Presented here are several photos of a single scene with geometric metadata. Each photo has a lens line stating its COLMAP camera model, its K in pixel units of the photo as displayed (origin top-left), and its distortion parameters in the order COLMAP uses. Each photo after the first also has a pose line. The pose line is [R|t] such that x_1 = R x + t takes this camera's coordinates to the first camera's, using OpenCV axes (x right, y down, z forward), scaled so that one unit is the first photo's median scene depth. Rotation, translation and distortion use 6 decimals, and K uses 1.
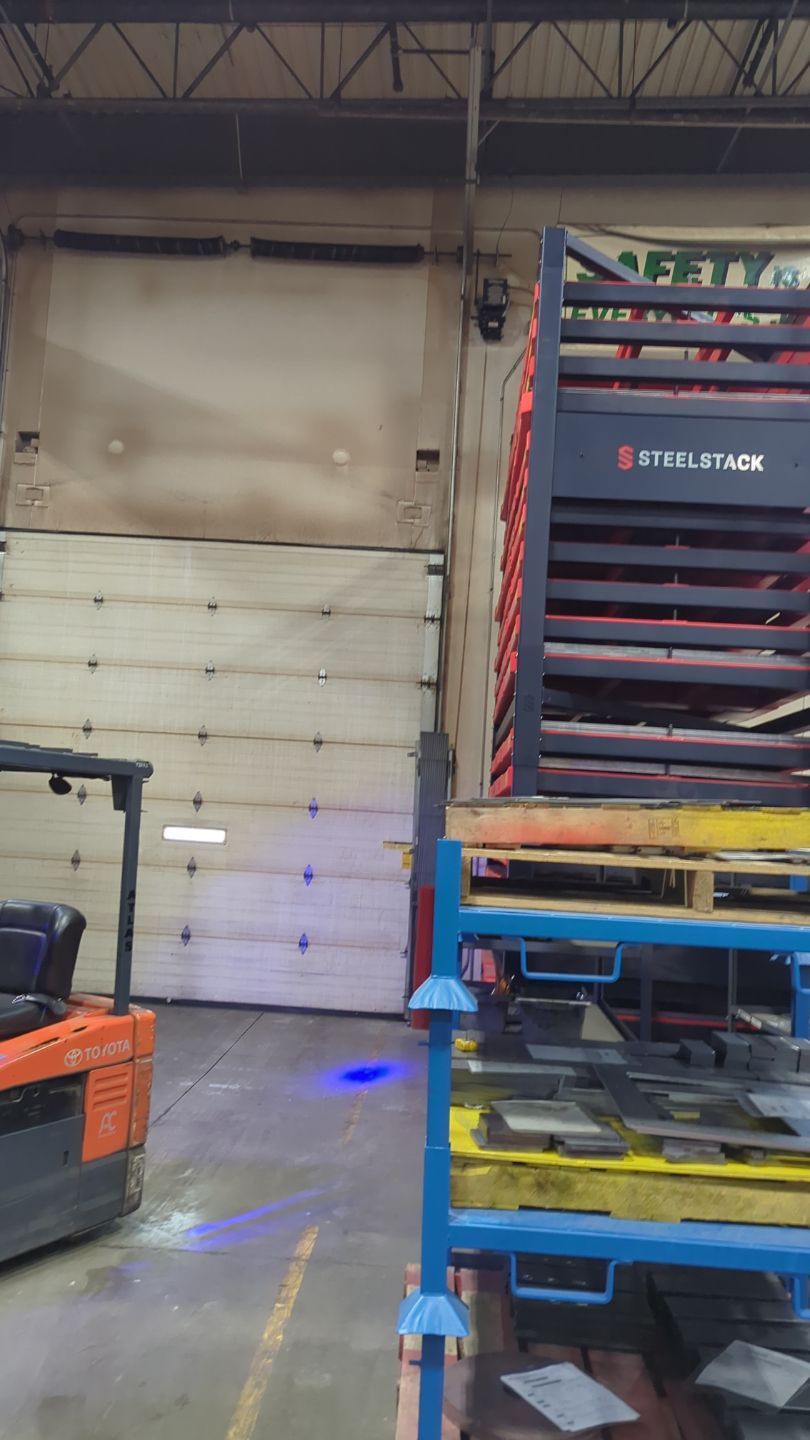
lens RADIAL K [[1181.5, 0, 404.3], [0, 1181.5, 718.6], [0, 0, 1]] dist [0.052292, -0.043138]
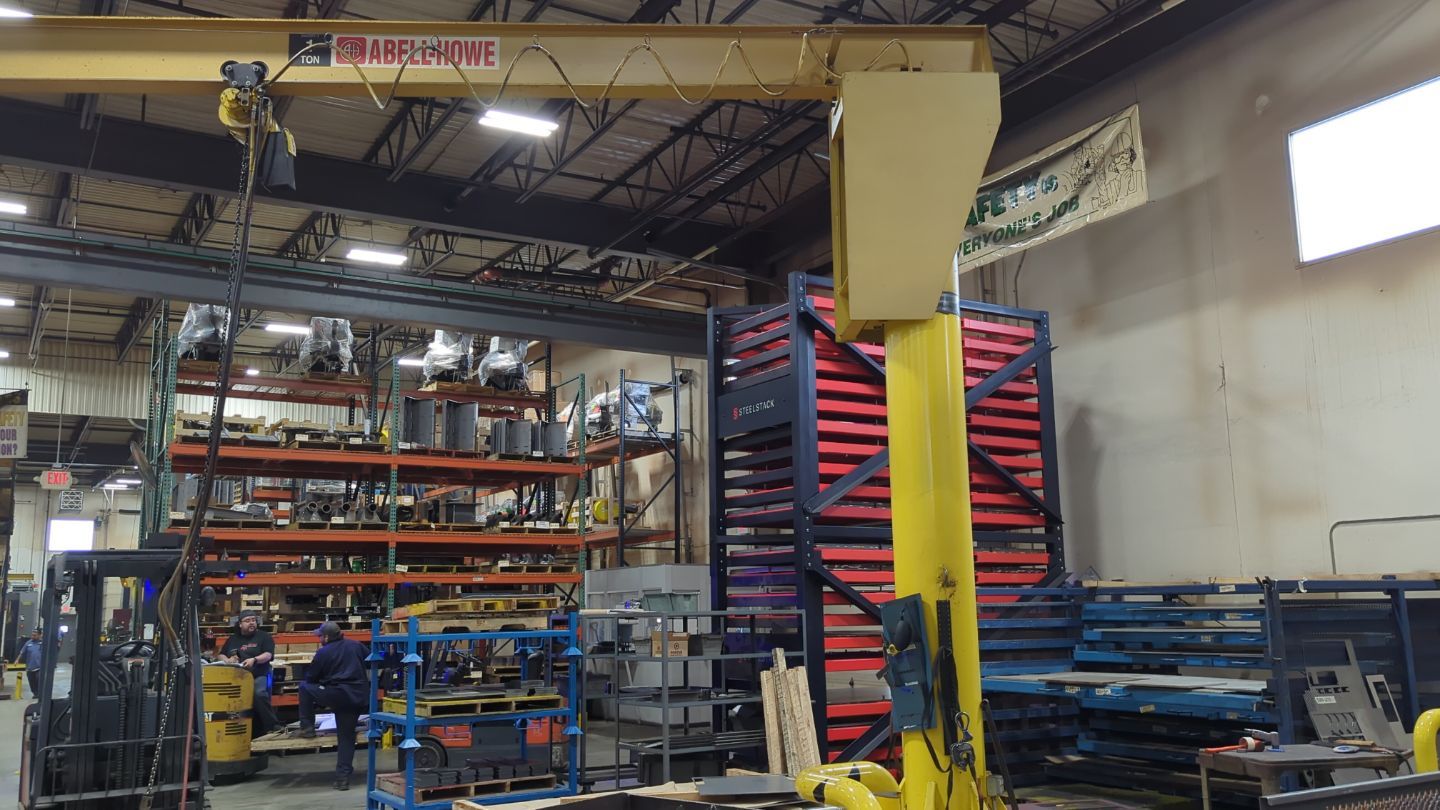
lens RADIAL K [[1181.5, 0, 718.6], [0, 1181.5, 407.3], [0, 0, 1]] dist [0.052292, -0.043138]
pose [[0.532593, -0.199119, -0.822615, 1.786820], [0.119674, 0.979884, -0.159705, 0.081429], [0.837868, -0.013388, 0.545709, -0.100331]]
